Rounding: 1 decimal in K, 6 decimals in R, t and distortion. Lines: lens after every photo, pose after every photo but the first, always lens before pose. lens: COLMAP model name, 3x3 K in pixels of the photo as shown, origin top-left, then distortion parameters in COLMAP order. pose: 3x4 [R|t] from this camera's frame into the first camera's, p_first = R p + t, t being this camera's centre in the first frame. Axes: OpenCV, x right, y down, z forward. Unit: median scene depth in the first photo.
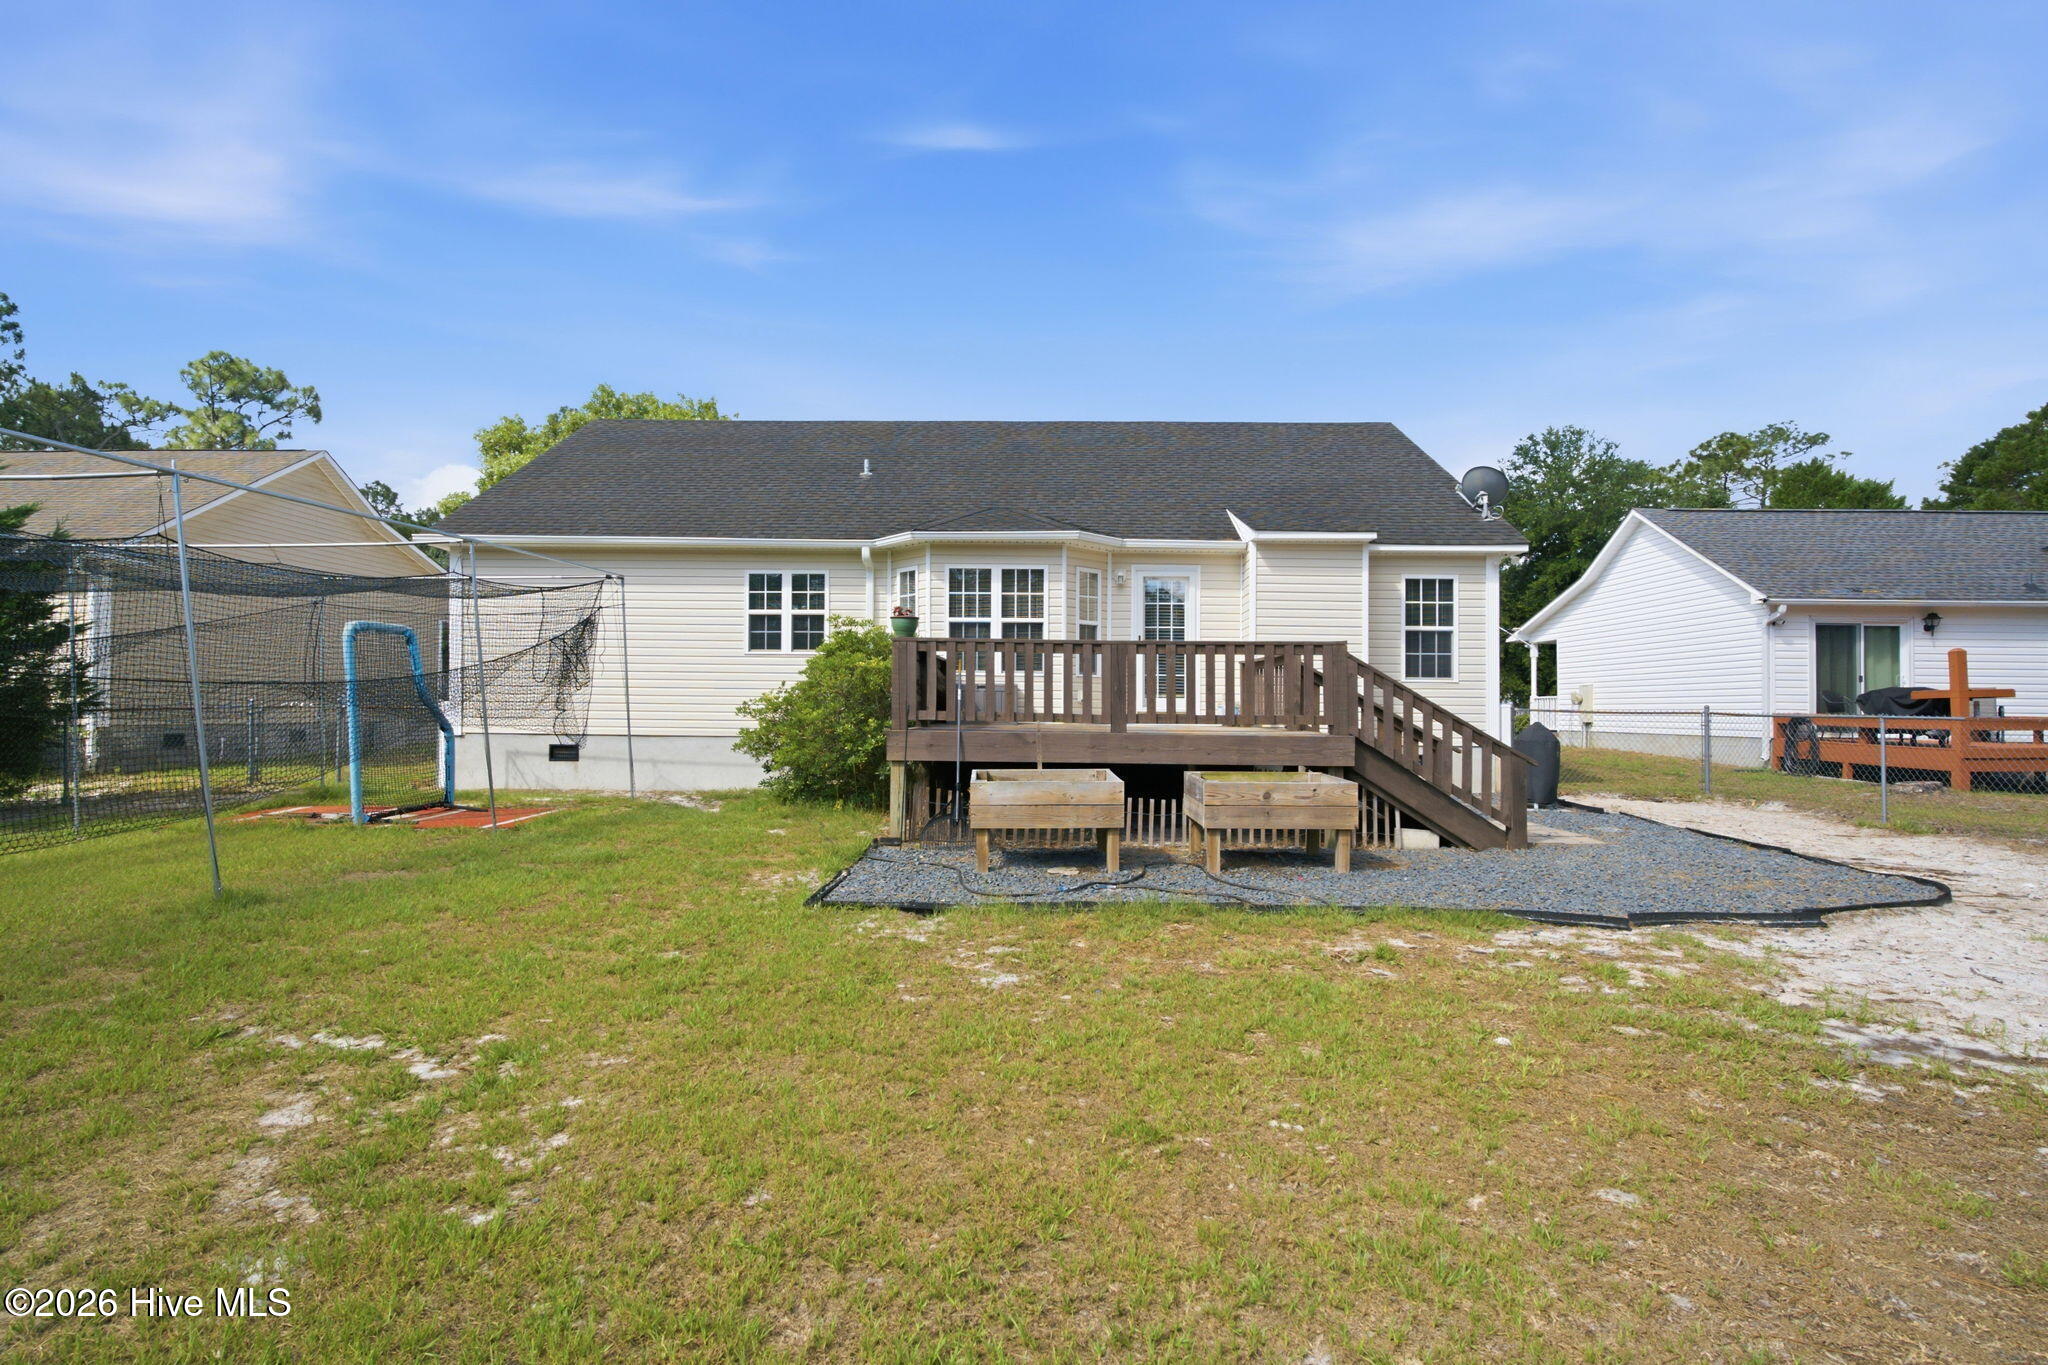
lens RADIAL K [[1020.7, 0, 1023.5], [0, 1020.7, 690.7], [0, 0, 1]] dist [-0.000575, -0.000250]
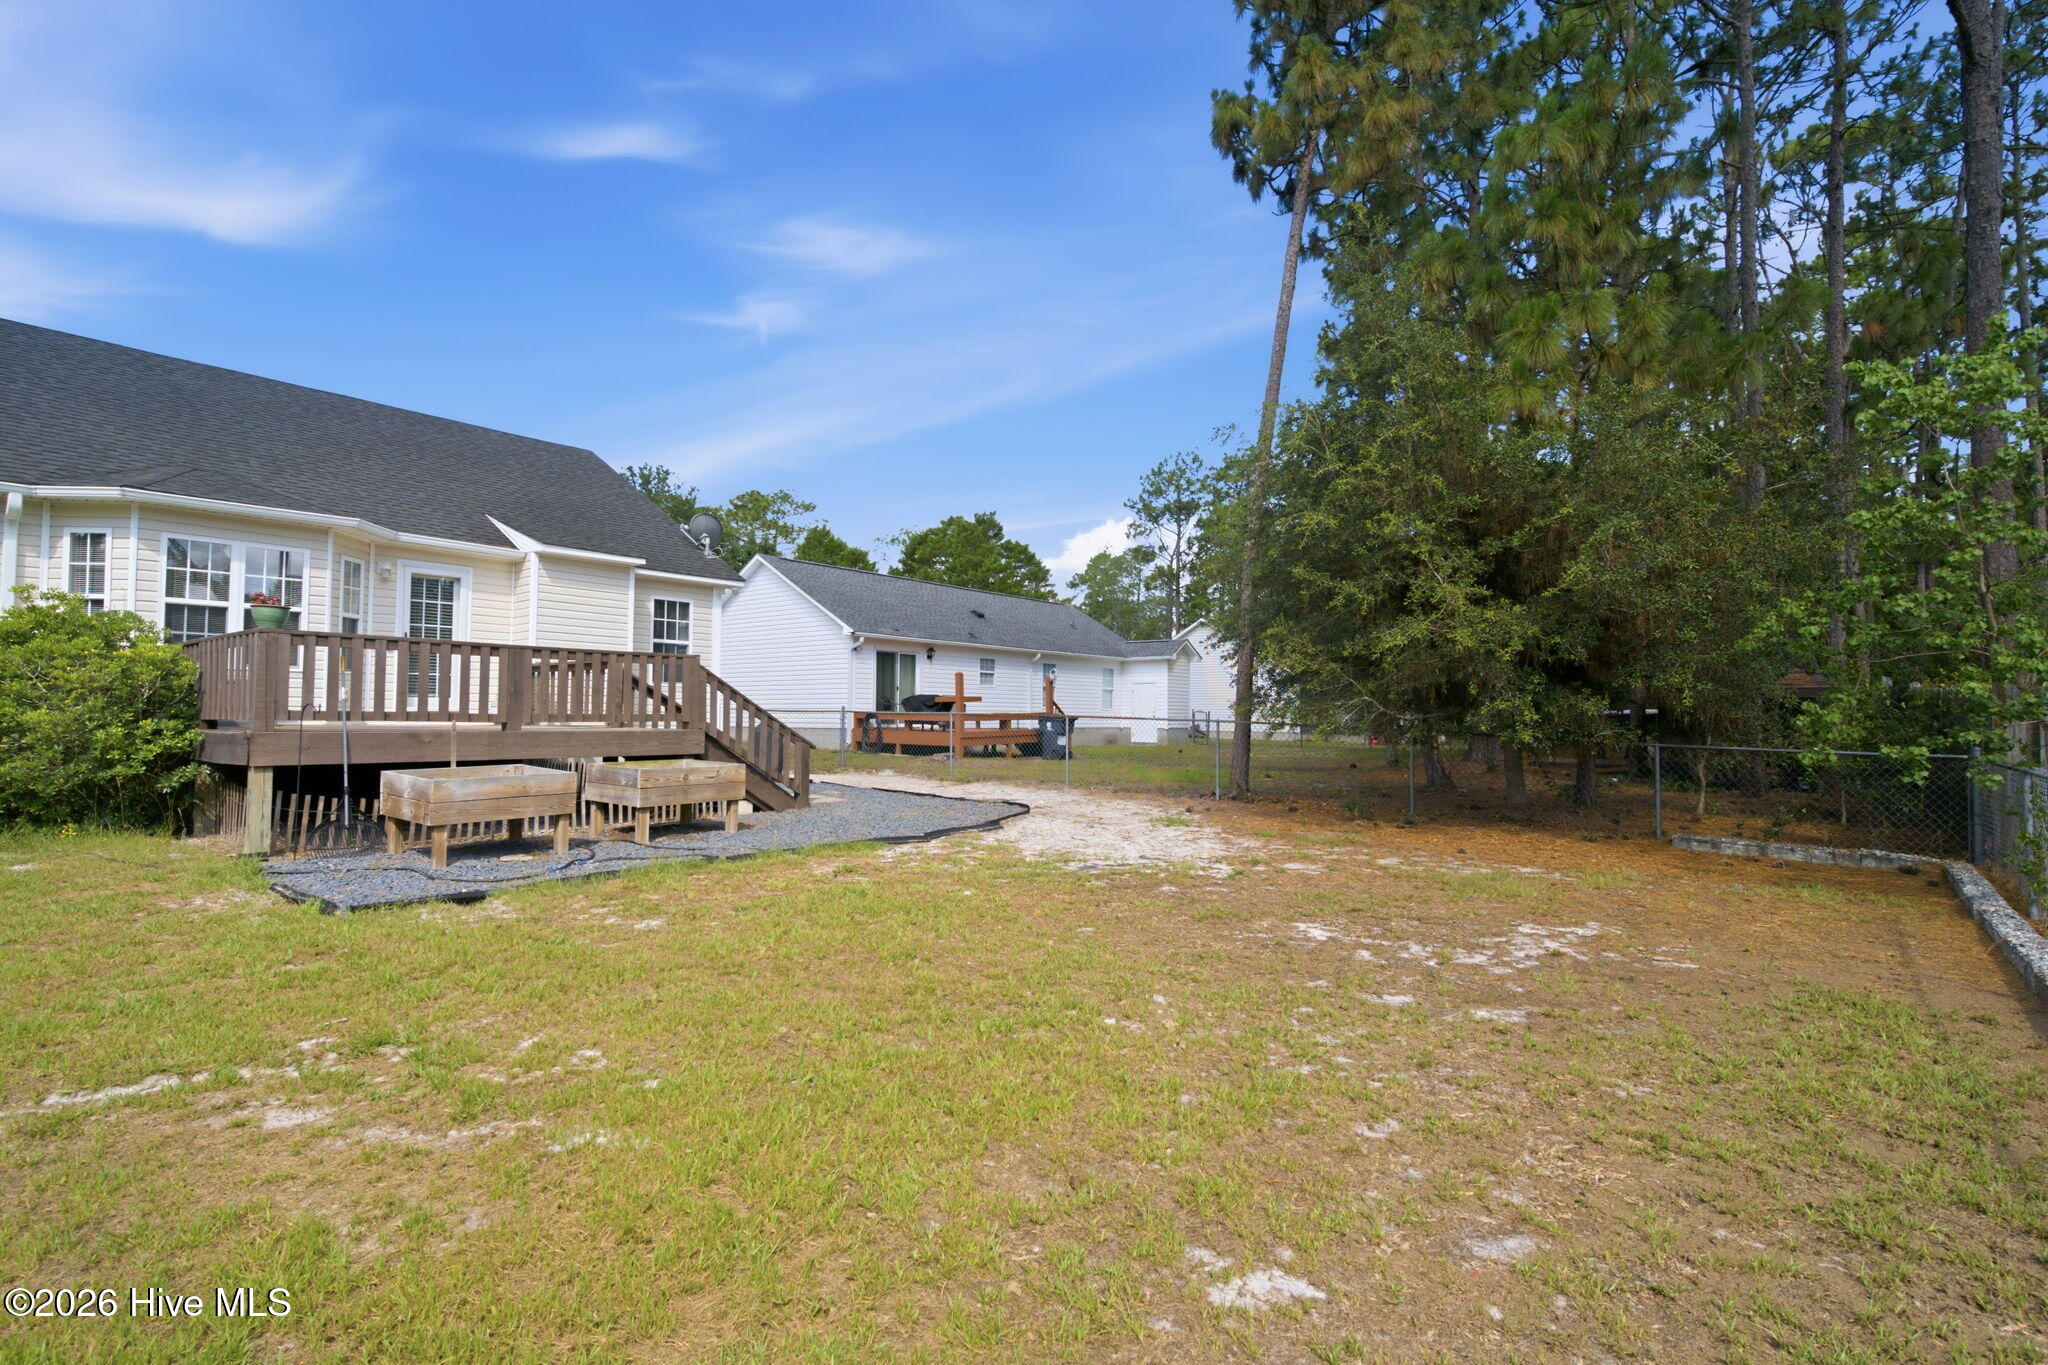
lens RADIAL K [[1020.7, 0, 1022.7], [0, 1020.7, 679.4], [0, 0, 1]] dist [-0.000575, -0.000250]
pose [[0.586932, 0.023921, 0.809283, -0.333110], [-0.017357, 0.999705, -0.016961, -0.002795], [-0.809450, -0.004092, 0.587175, -0.050207]]
